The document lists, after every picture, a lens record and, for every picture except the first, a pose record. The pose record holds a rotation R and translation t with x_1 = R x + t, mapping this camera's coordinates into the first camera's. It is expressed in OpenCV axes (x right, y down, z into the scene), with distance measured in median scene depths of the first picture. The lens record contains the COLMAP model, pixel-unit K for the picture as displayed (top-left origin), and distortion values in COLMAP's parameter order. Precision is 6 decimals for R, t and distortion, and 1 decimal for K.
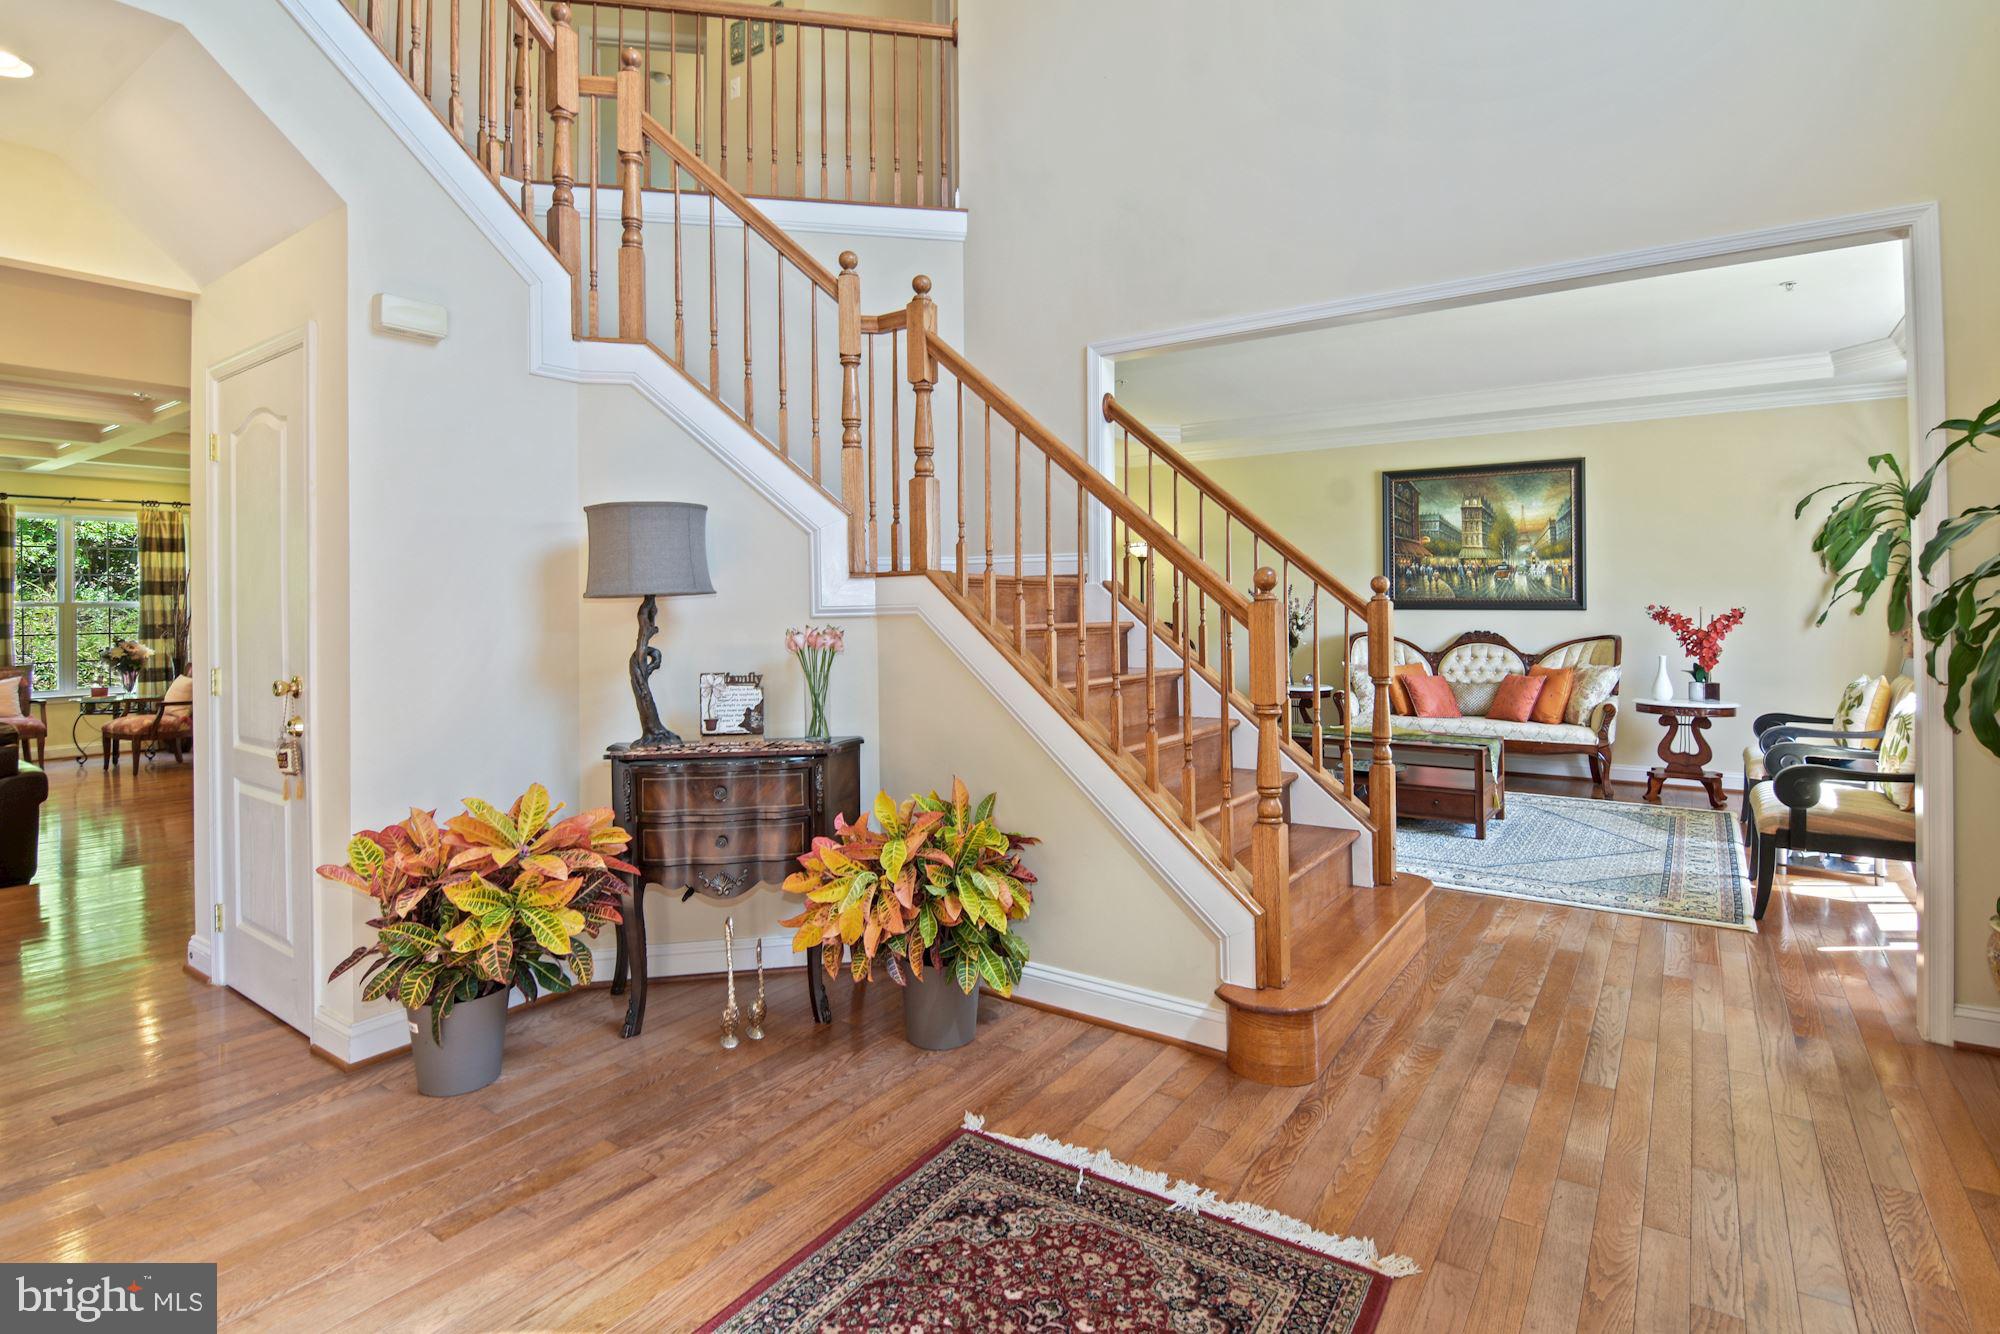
lens RADIAL K [[1008.7, 0, 1002.9], [0, 1008.7, 614.9], [0, 0, 1]] dist [0.001380, -0.000501]
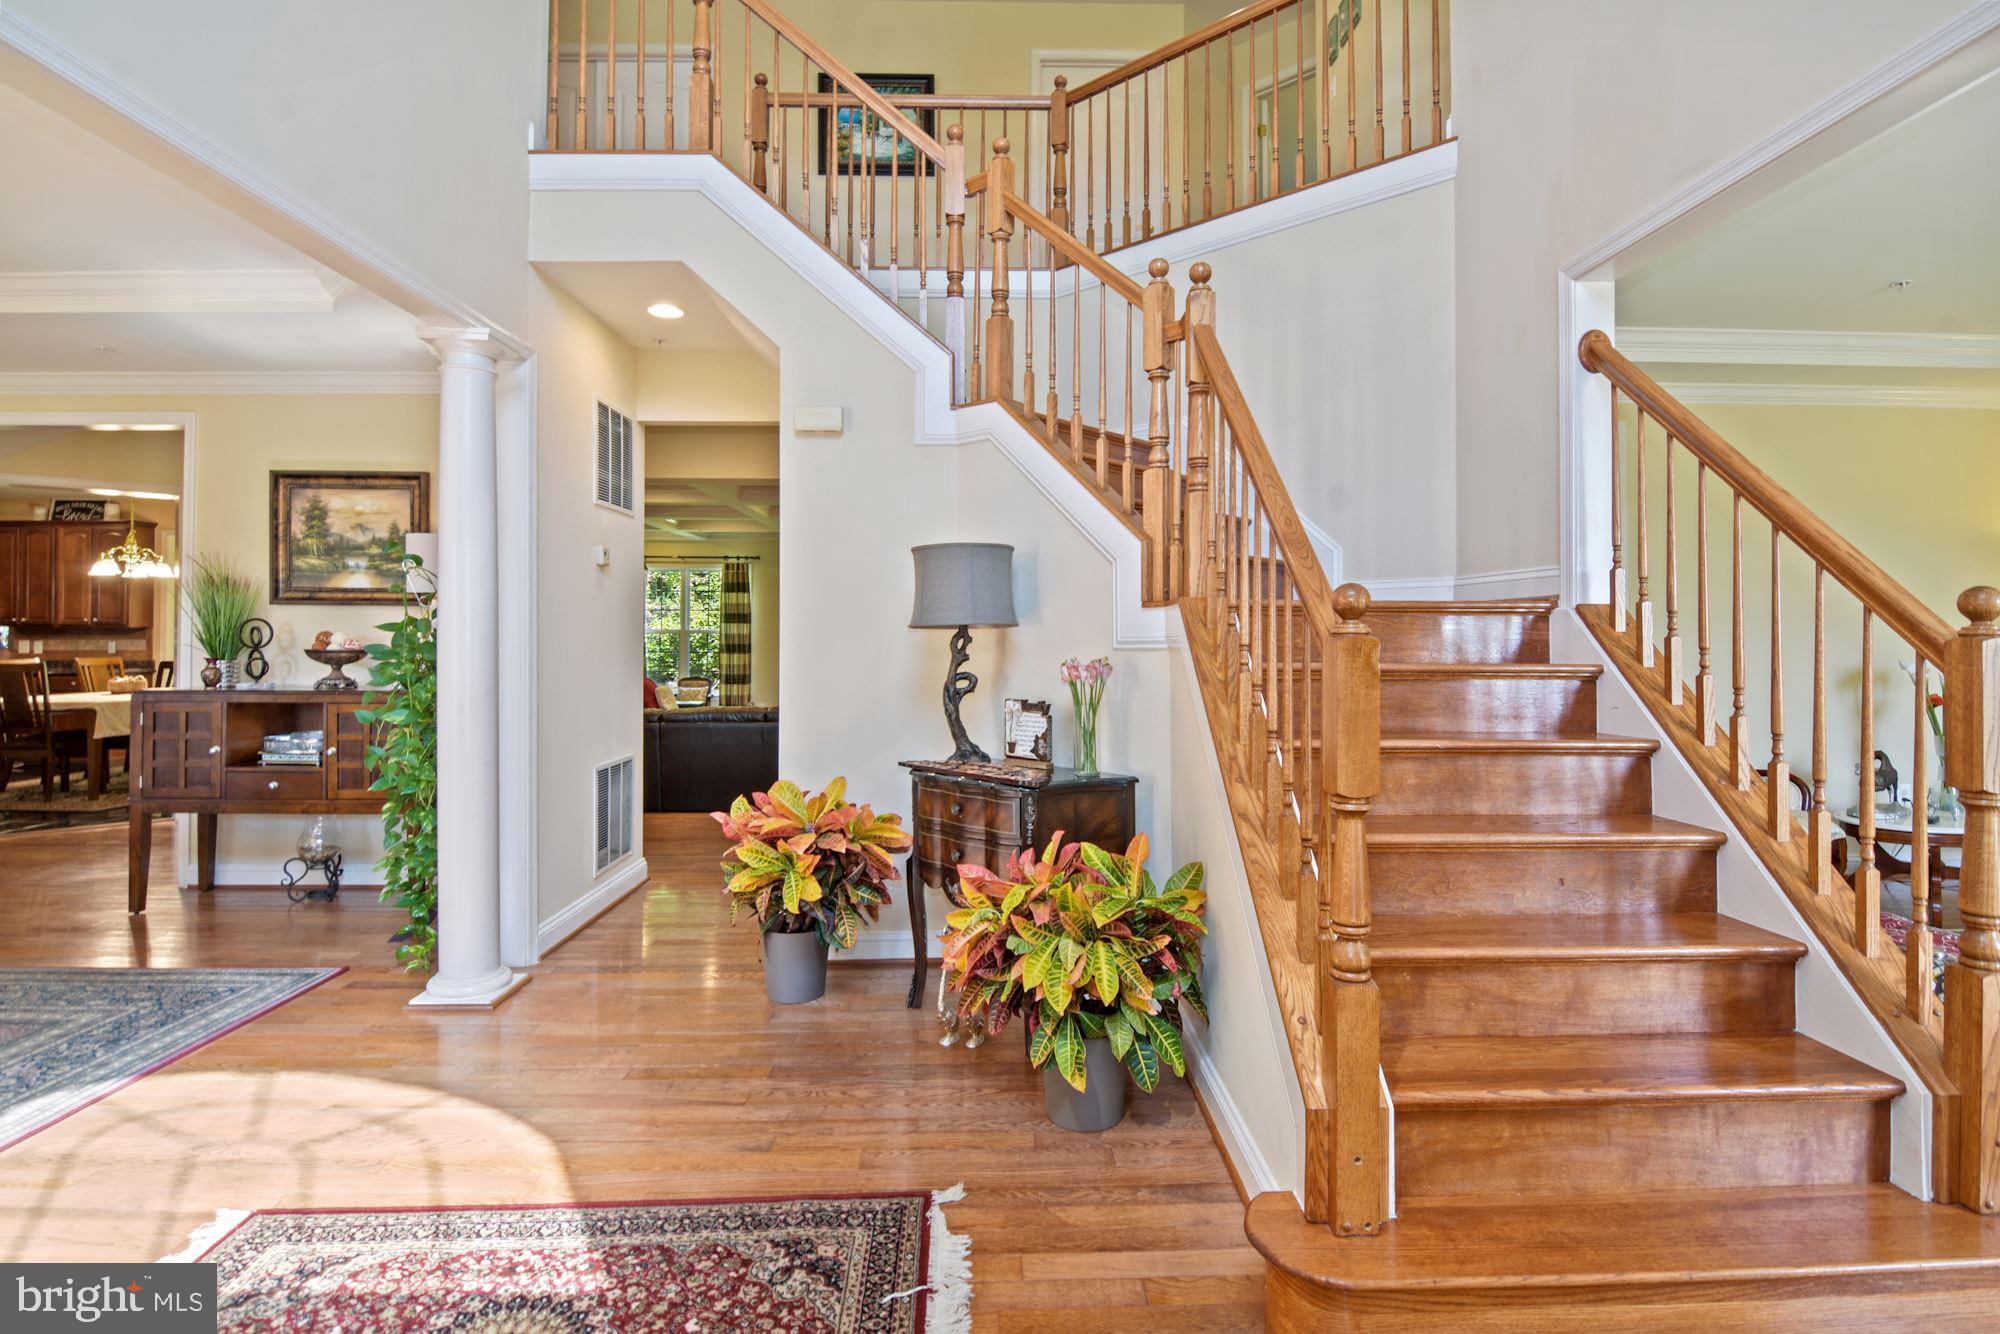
lens RADIAL K [[990.0, 0, 1001.4], [0, 990.0, 639.5], [0, 0, 1]] dist [-0.012522, -0.002085]
pose [[0.585054, 0.008850, -0.810946, 0.565276], [-0.013347, 0.999910, 0.001283, -0.006577], [0.810884, 0.010073, 0.585120, 0.391052]]
